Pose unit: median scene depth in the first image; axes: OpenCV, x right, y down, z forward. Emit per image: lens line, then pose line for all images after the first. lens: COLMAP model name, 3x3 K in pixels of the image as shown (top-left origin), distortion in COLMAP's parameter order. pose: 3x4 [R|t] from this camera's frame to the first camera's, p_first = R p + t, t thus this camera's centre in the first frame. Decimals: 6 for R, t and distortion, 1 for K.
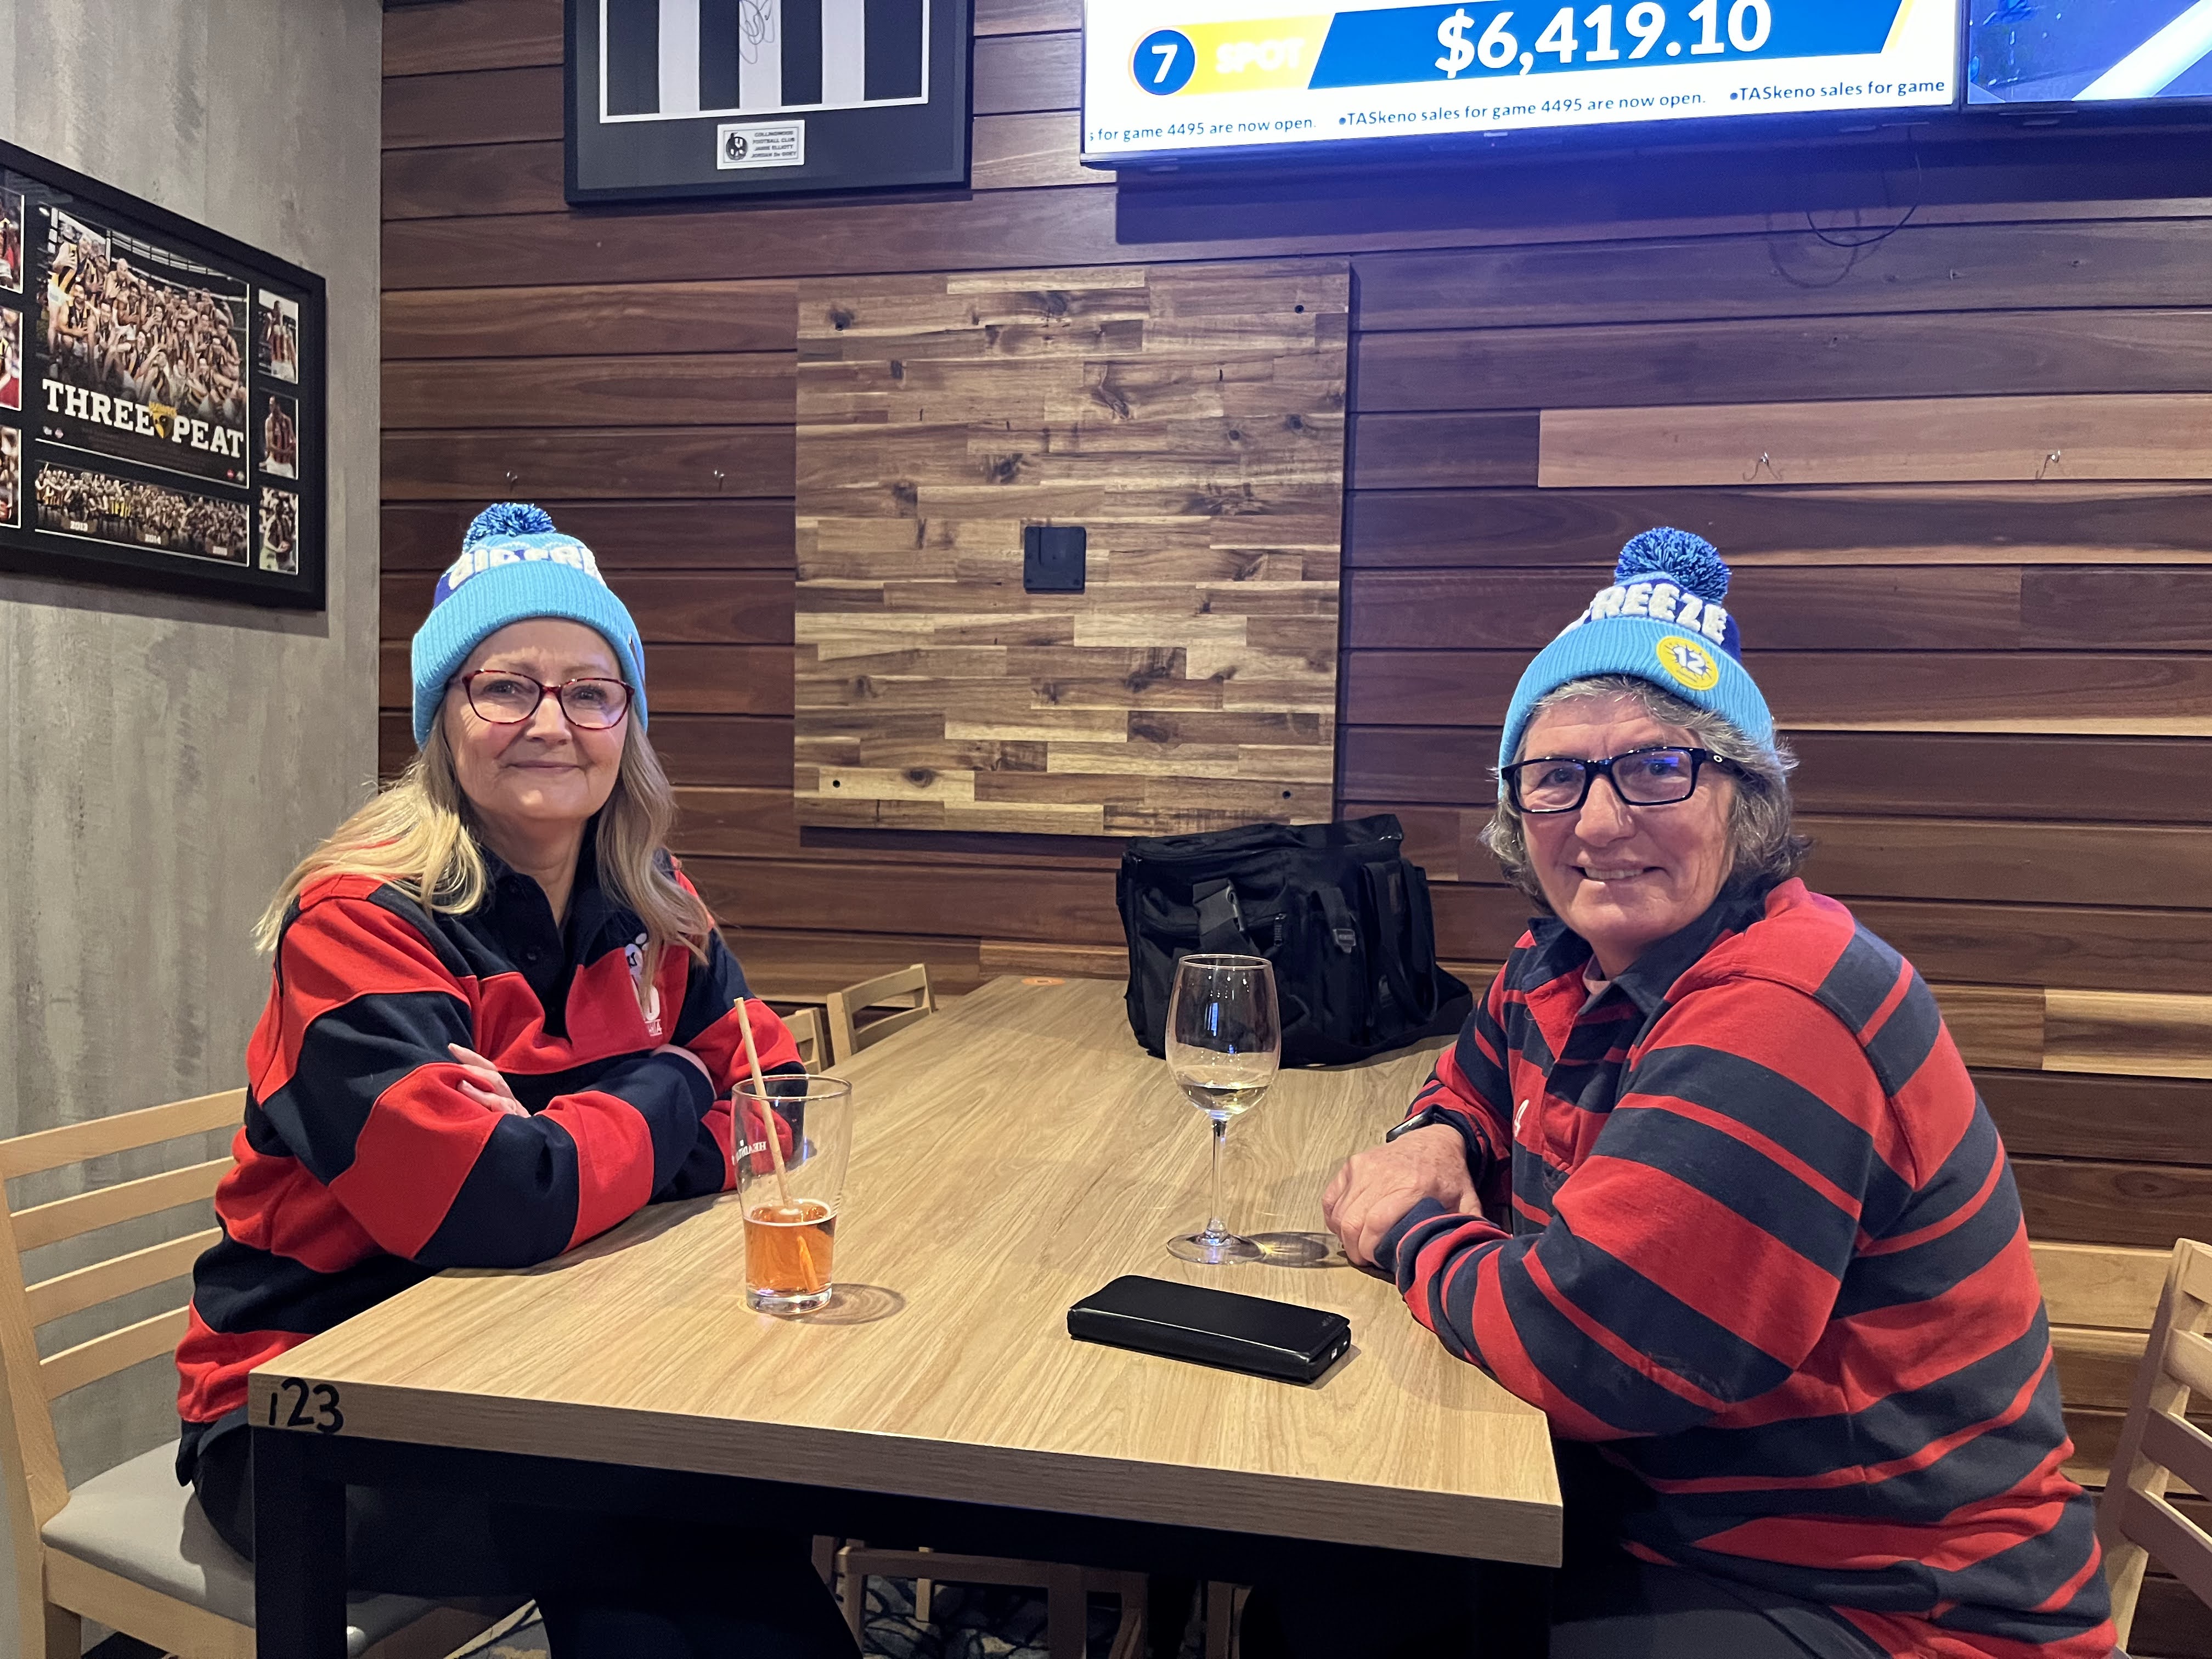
lens RADIAL K [[1745.1, 0, 1146.5], [0, 1745.1, 832.4], [0, 0, 1]] dist [0.038256, -0.082529]
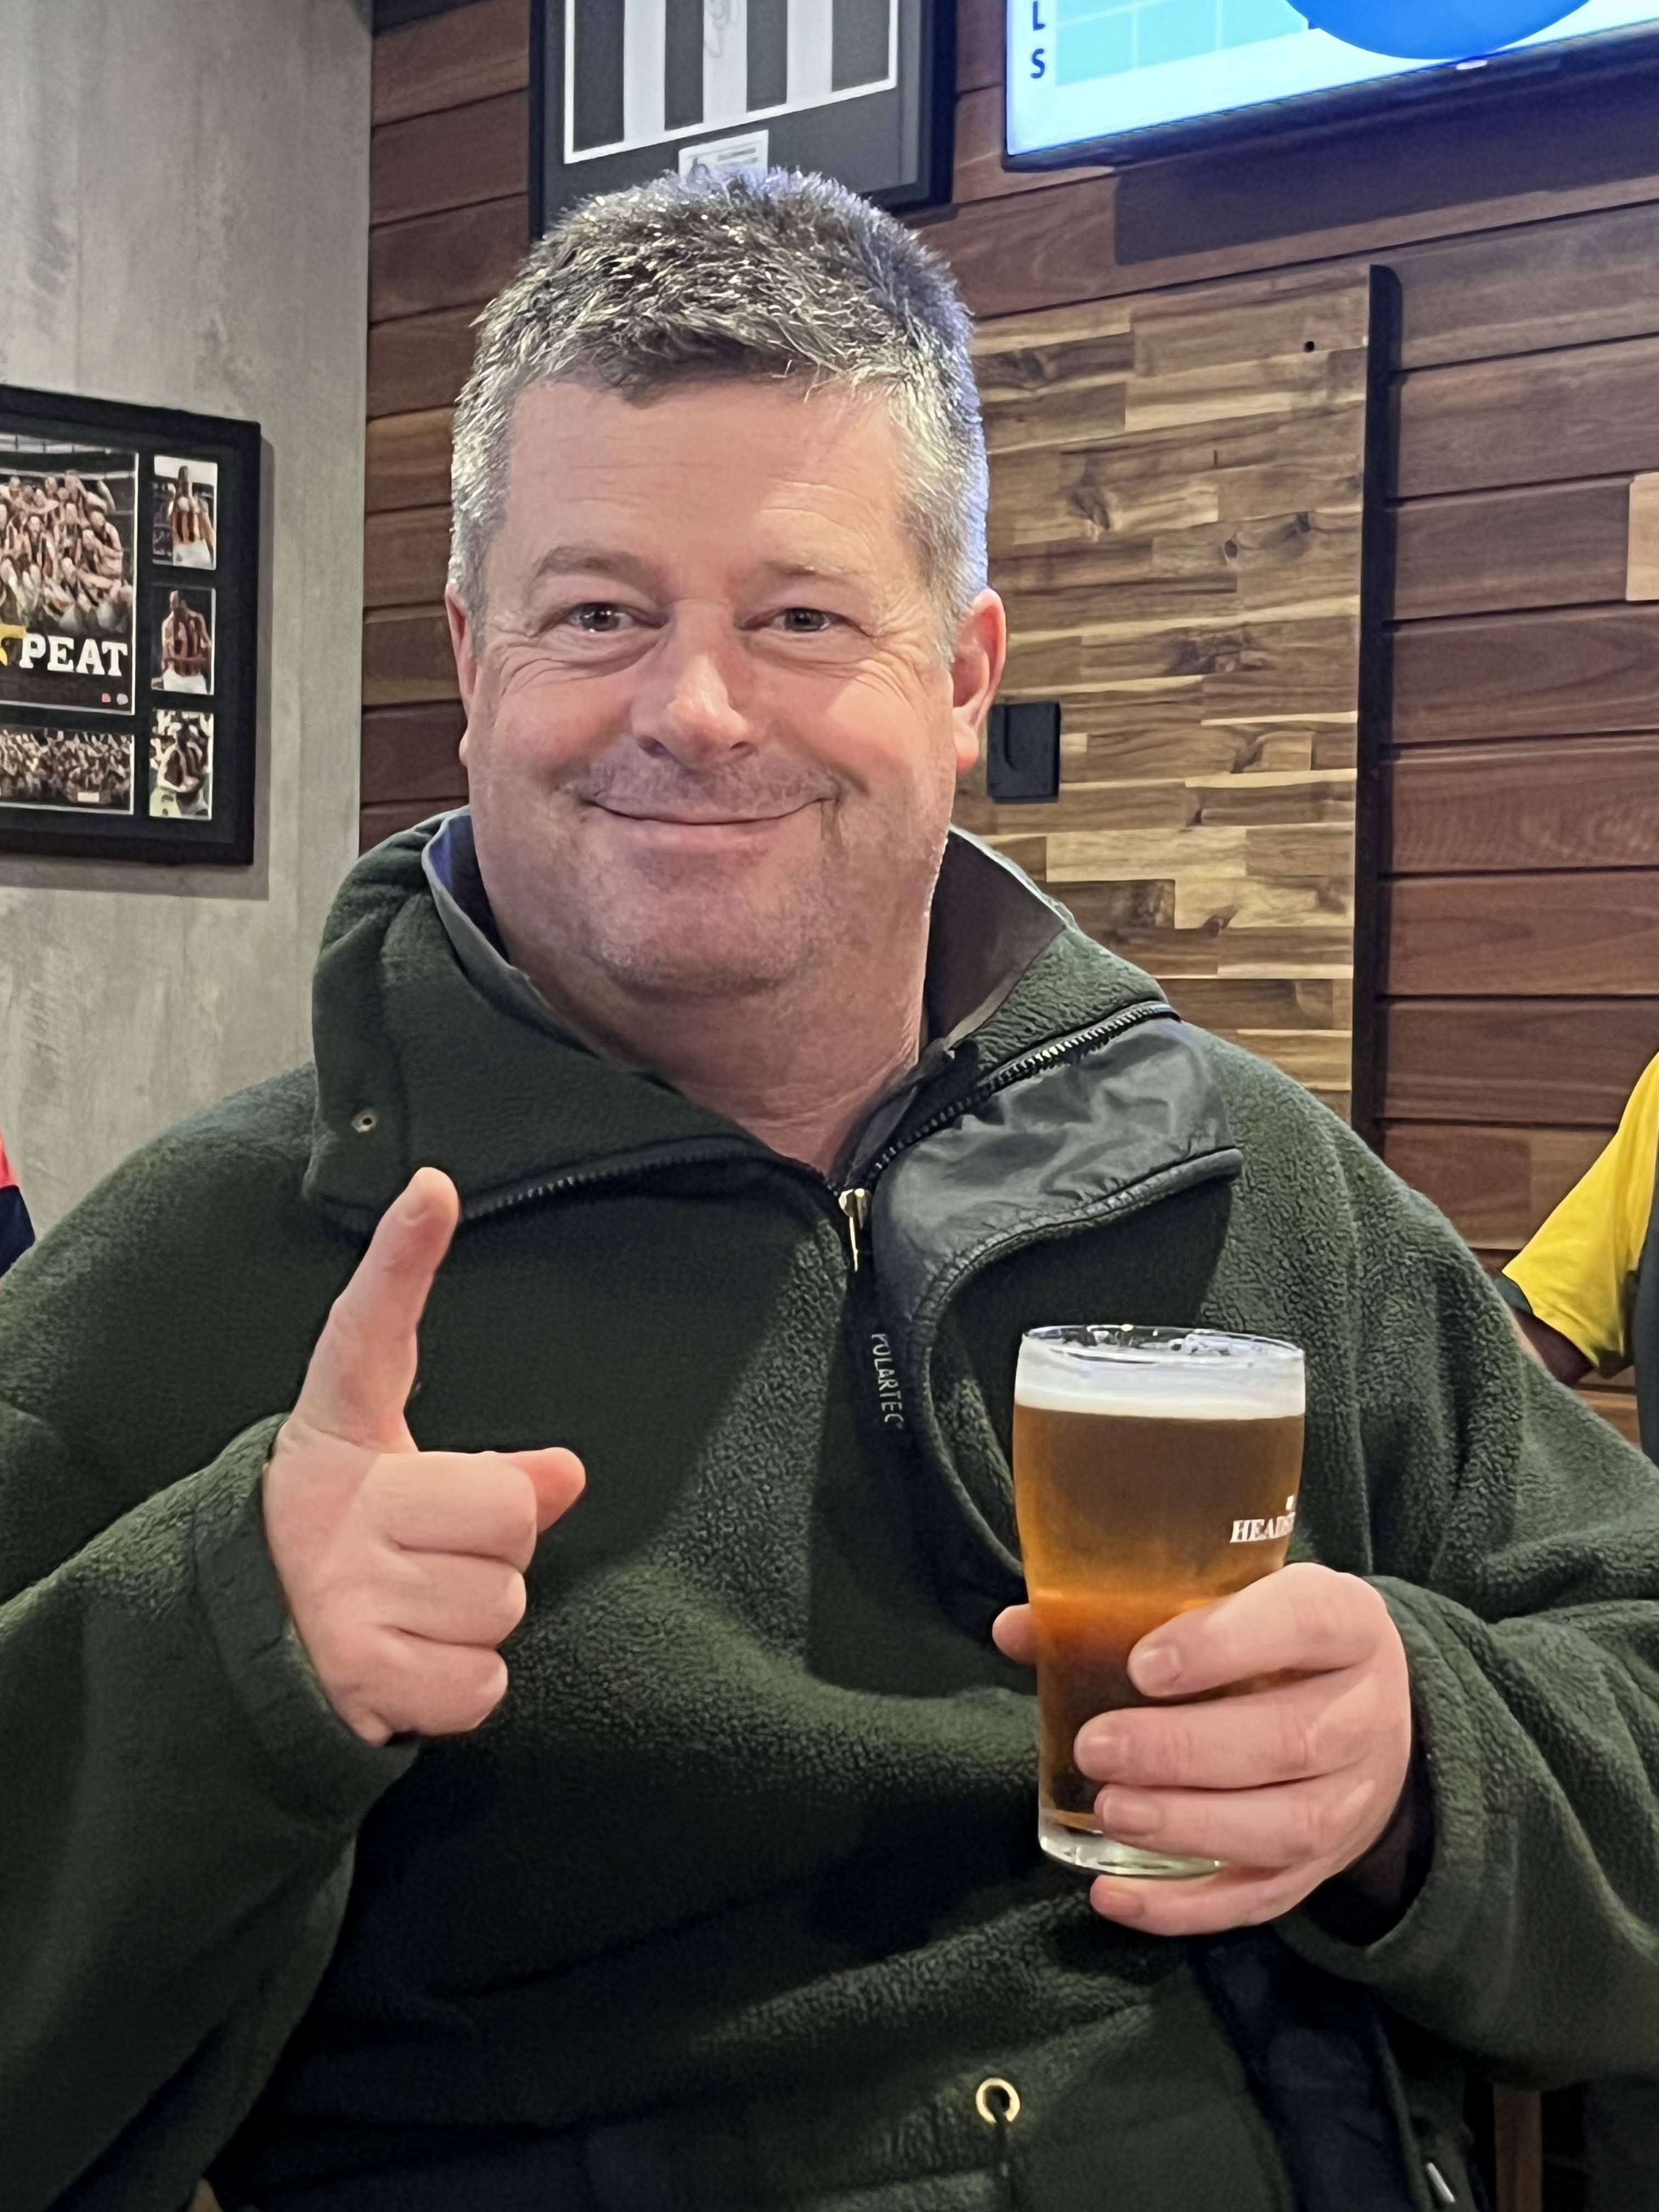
lens RADIAL K [[4306.6, 0, 823.7], [0, 4306.6, 1120.5], [0, 0, 1]] dist [0.023904, 0.000000]
pose [[0.807703, 0.002332, -0.589586, 0.863474], [-0.026482, 0.999126, -0.032327, 0.037450], [0.588995, 0.041724, 0.807059, -0.354896]]
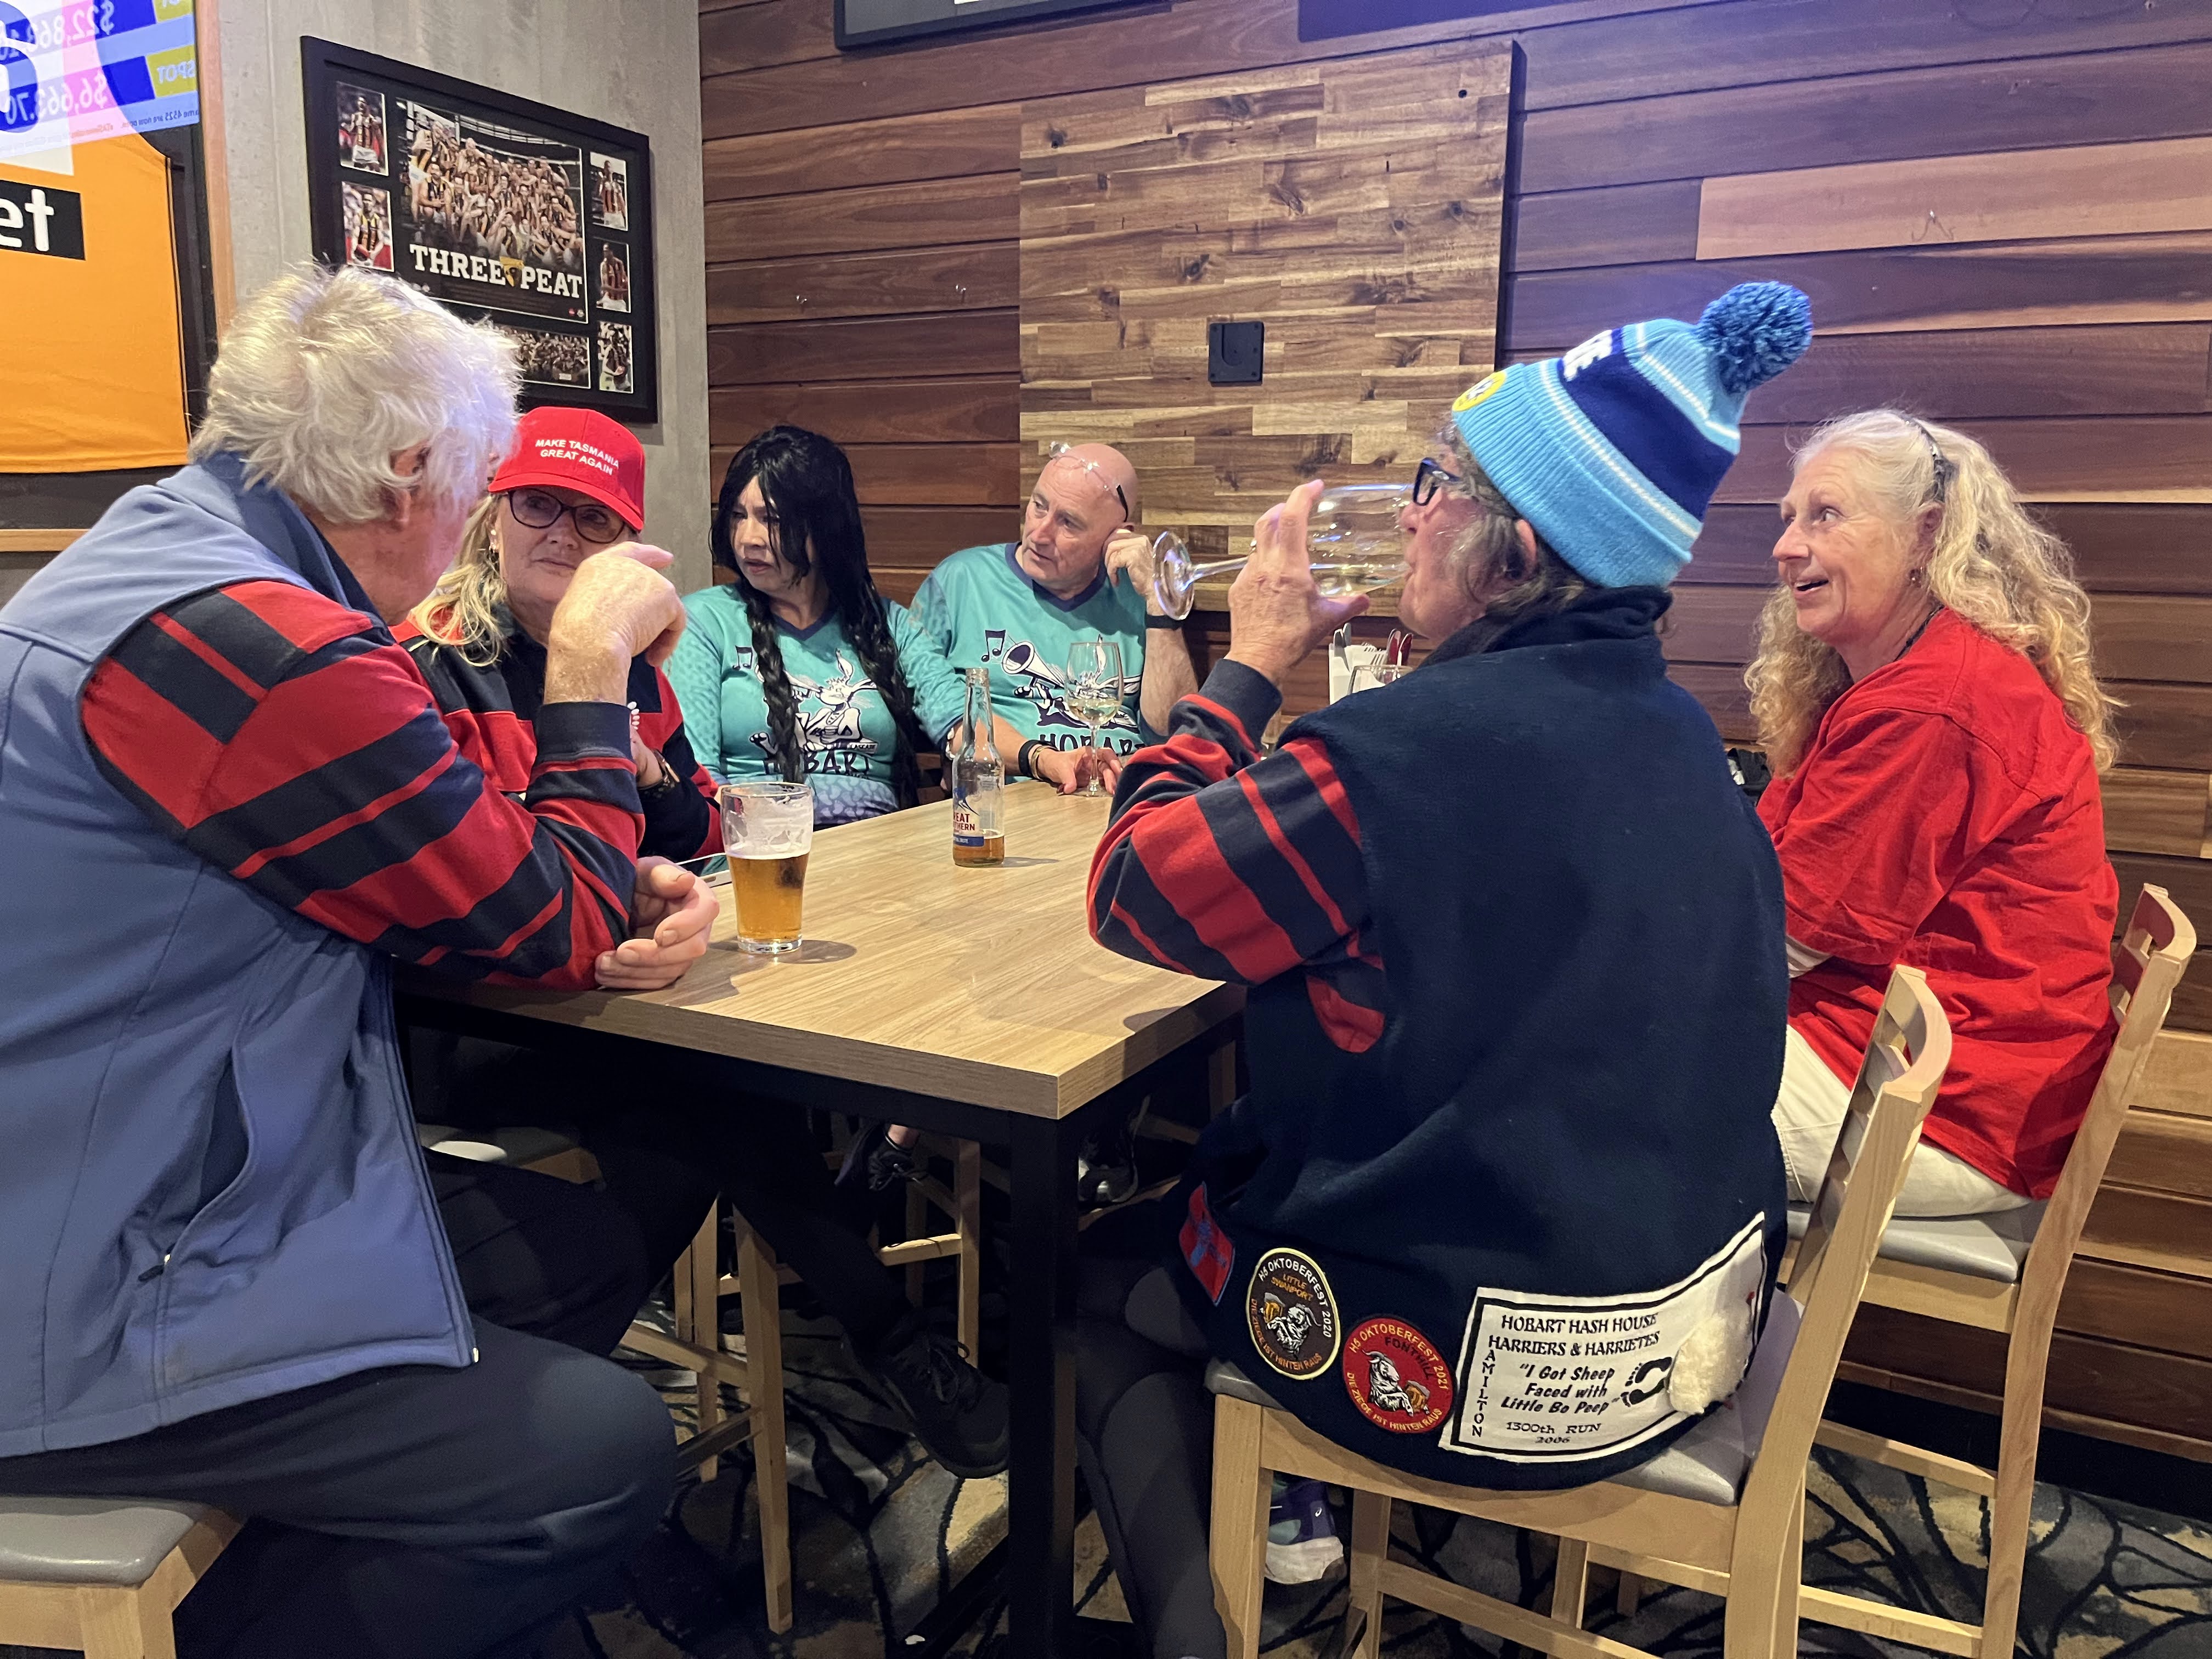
lens RADIAL K [[1745.1, 0, 1103.8], [0, 1745.1, 838.5], [0, 0, 1]] dist [0.038256, -0.082529]
pose [[0.951873, 0.041214, -0.303708, 0.215845], [-0.003894, 0.992464, 0.122476, 0.009163], [0.306466, -0.115399, 0.944861, -0.084778]]
